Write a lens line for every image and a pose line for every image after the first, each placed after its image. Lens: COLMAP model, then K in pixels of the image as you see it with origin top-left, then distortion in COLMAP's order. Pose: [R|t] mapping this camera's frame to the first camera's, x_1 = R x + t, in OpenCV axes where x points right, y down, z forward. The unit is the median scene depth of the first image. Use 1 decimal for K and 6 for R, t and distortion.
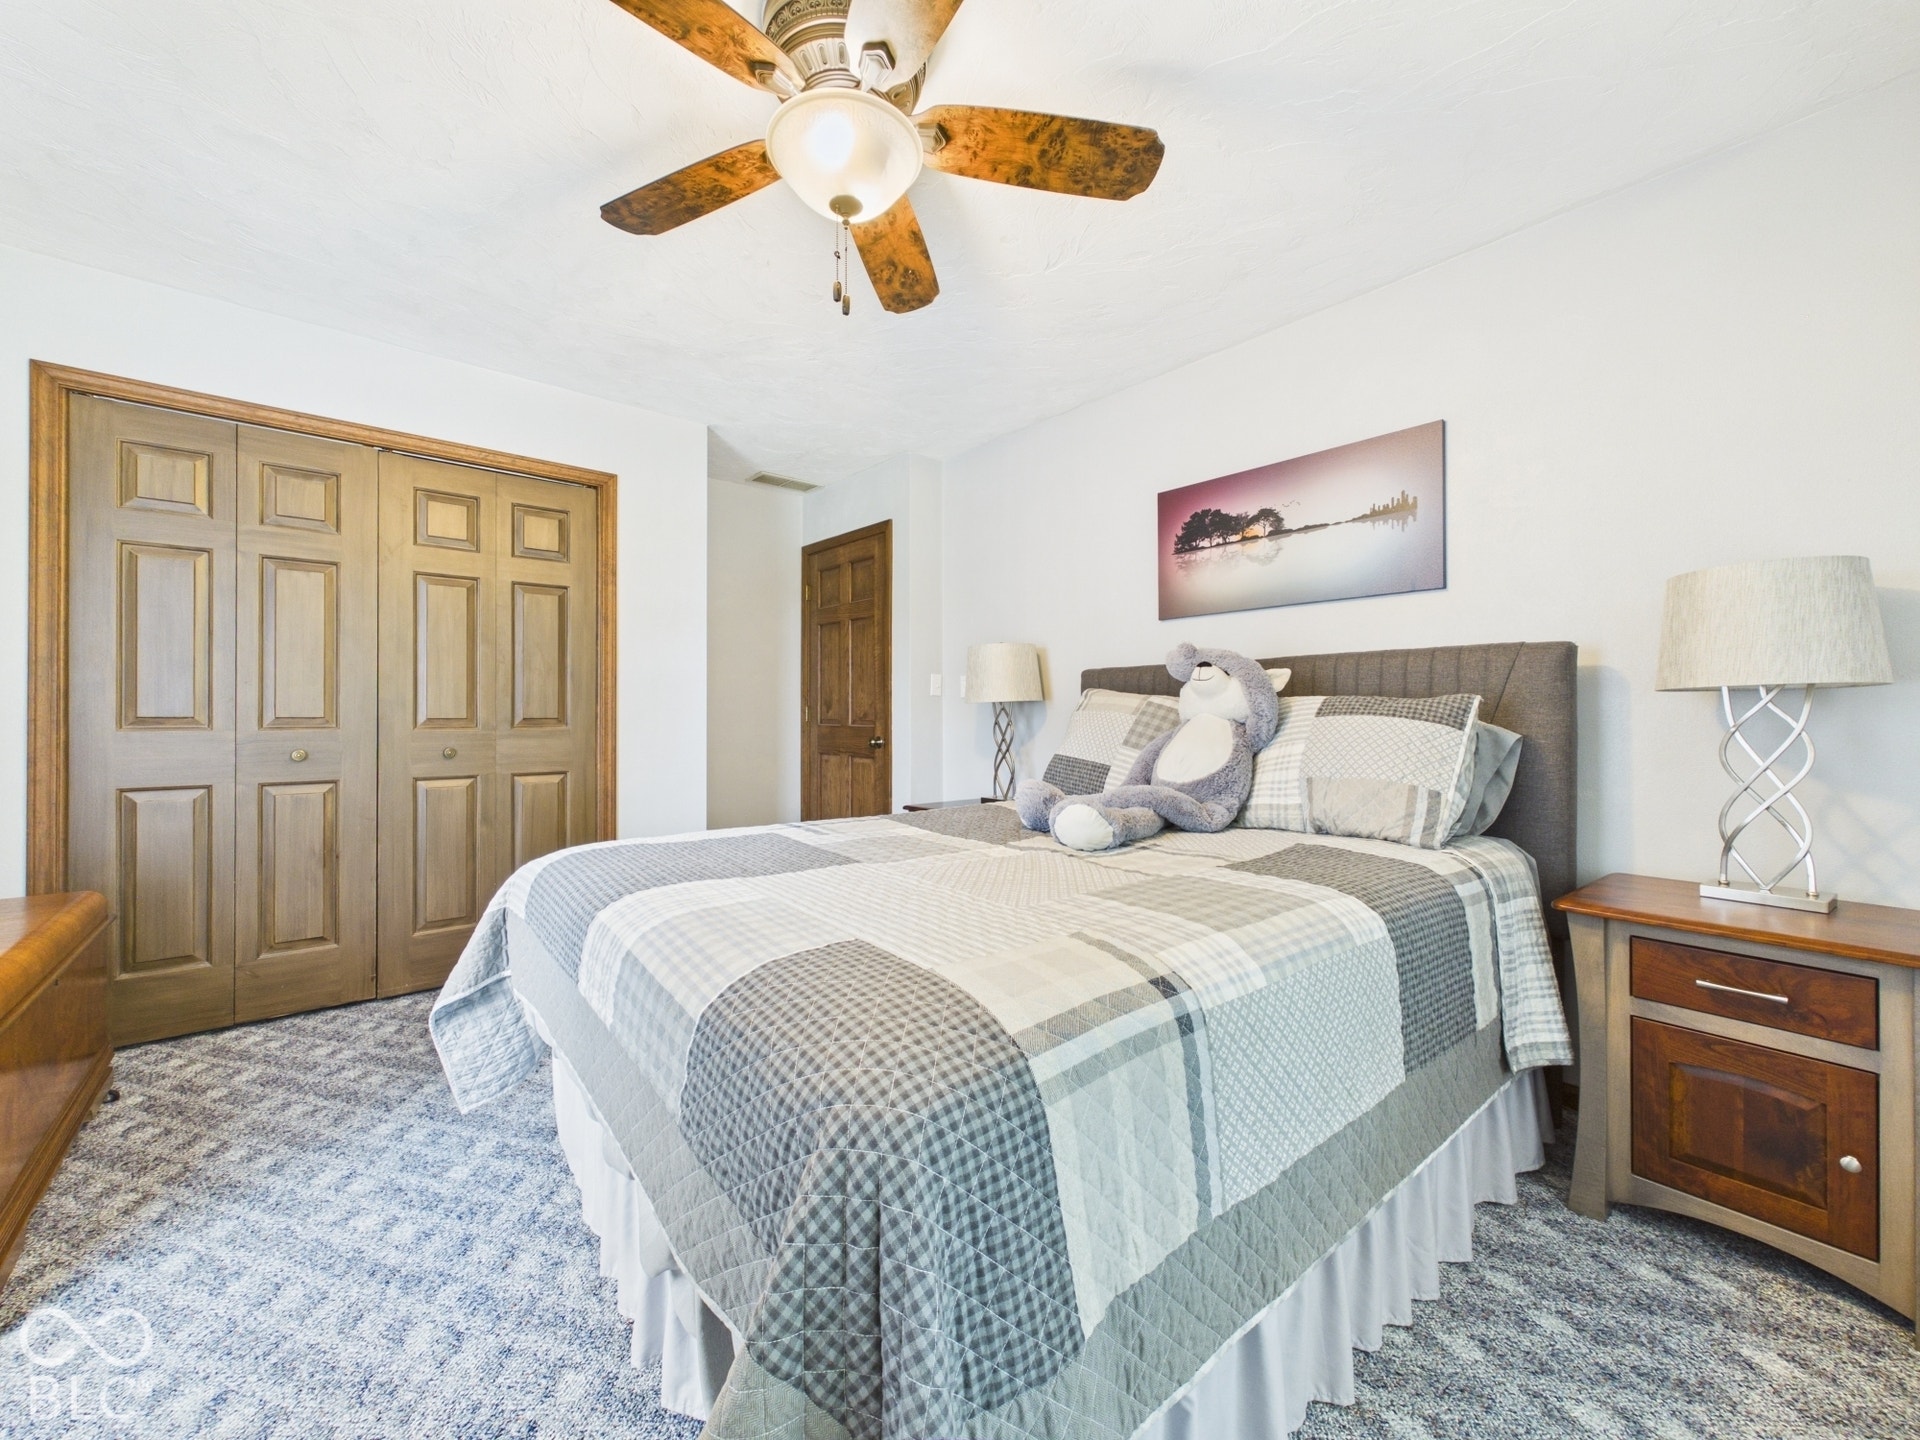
lens RADIAL K [[774.1, 0, 969.1], [0, 774.1, 699.0], [0, 0, 1]] dist [0.004608, -0.000194]
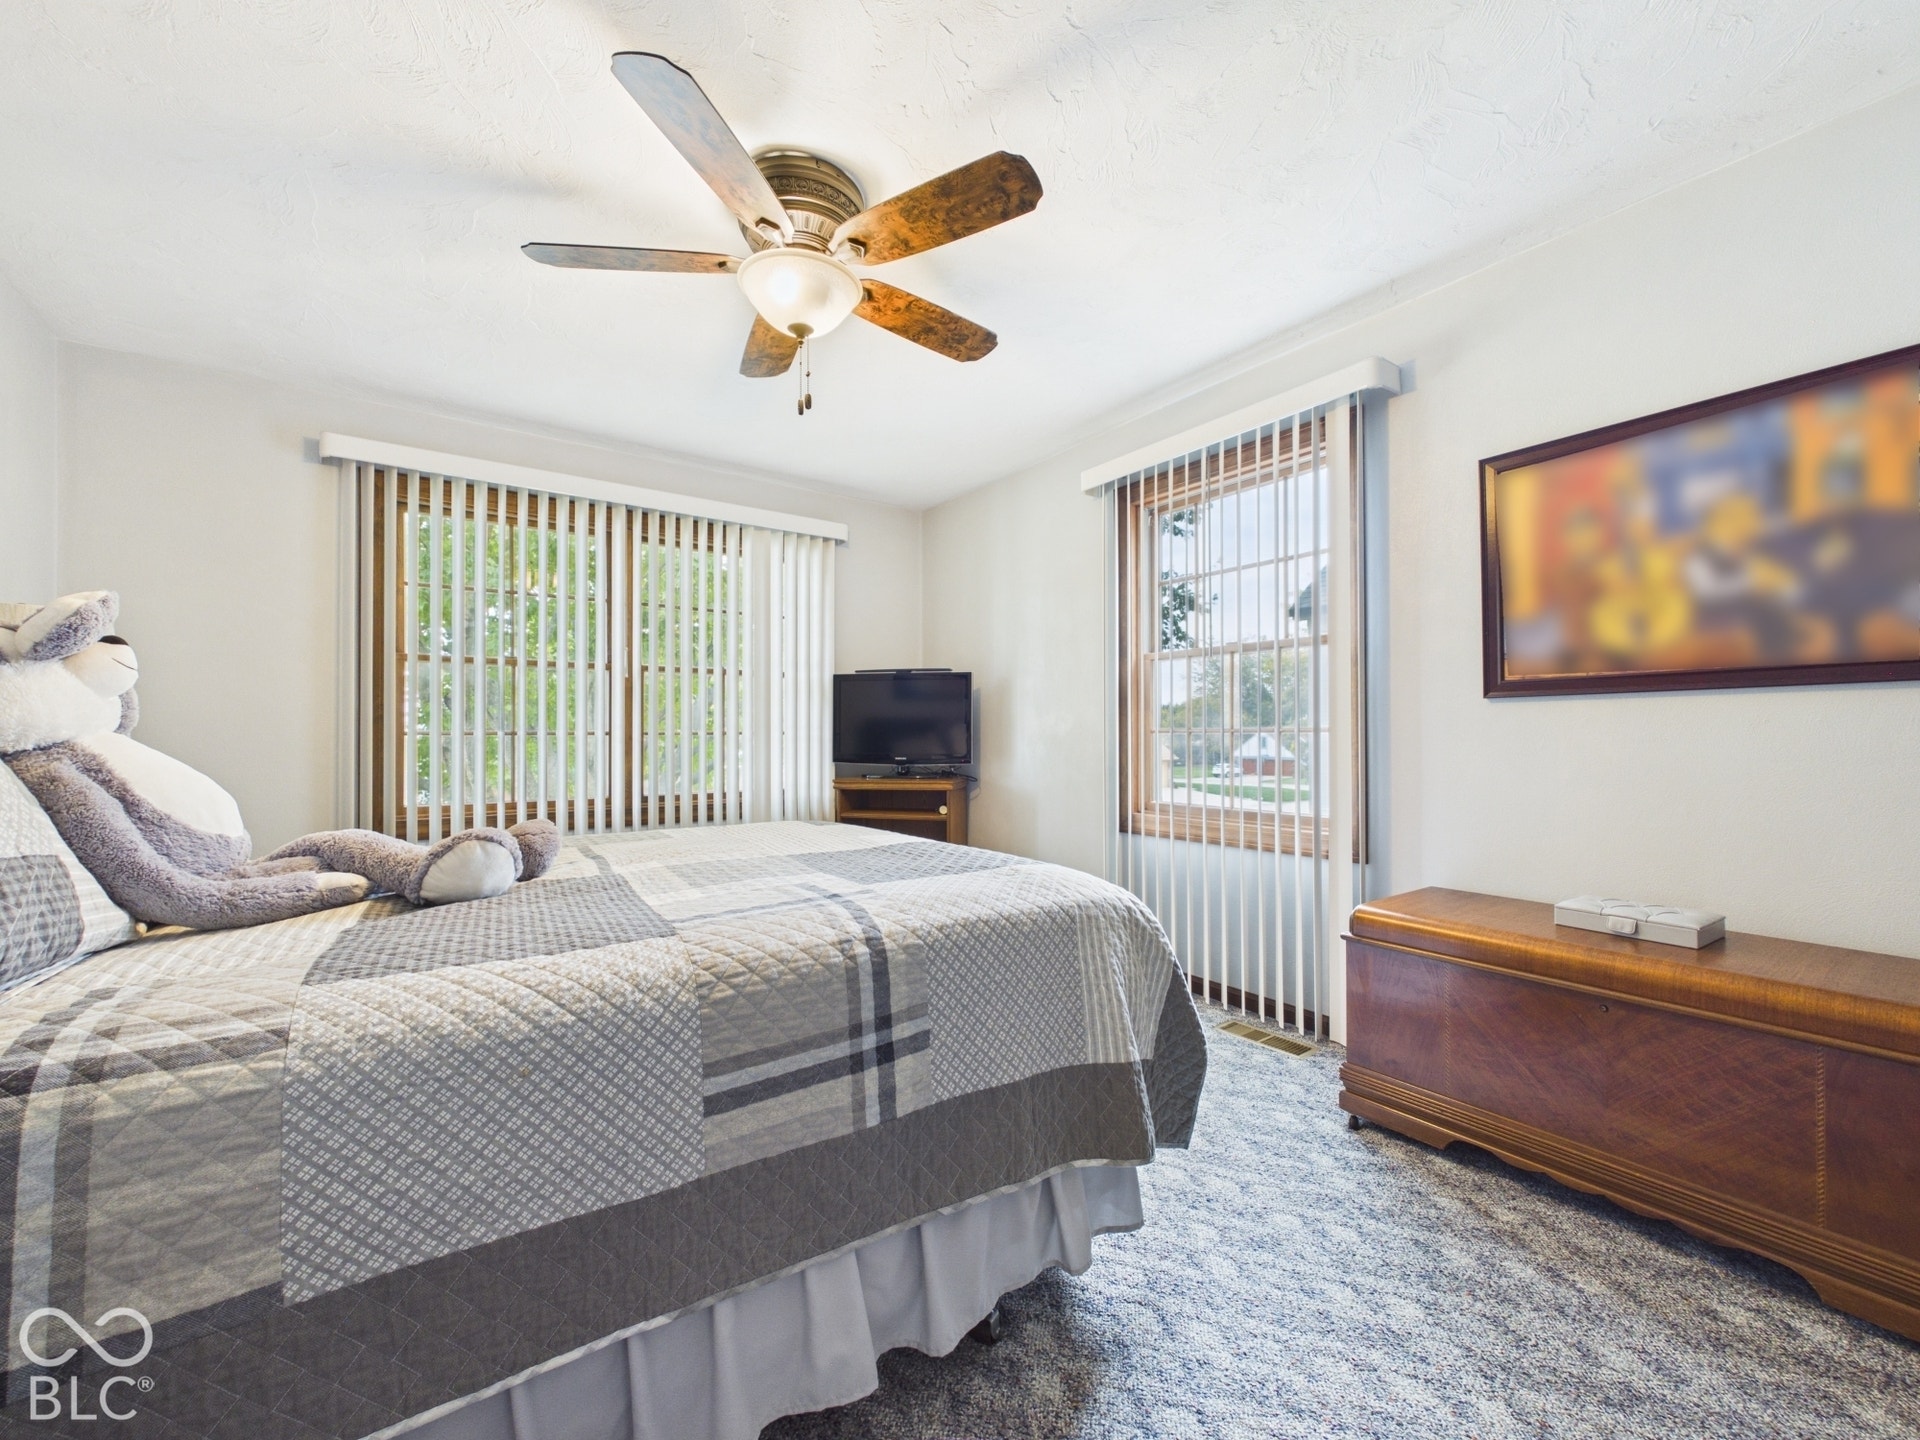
lens RADIAL K [[774.1, 0, 957.3], [0, 774.1, 729.5], [0, 0, 1]] dist [0.004608, -0.000194]
pose [[-0.996611, 0.005418, 0.082077, -0.297066], [0.003653, 0.999759, -0.021641, 0.028507], [-0.082175, -0.021268, -0.996391, 1.281819]]
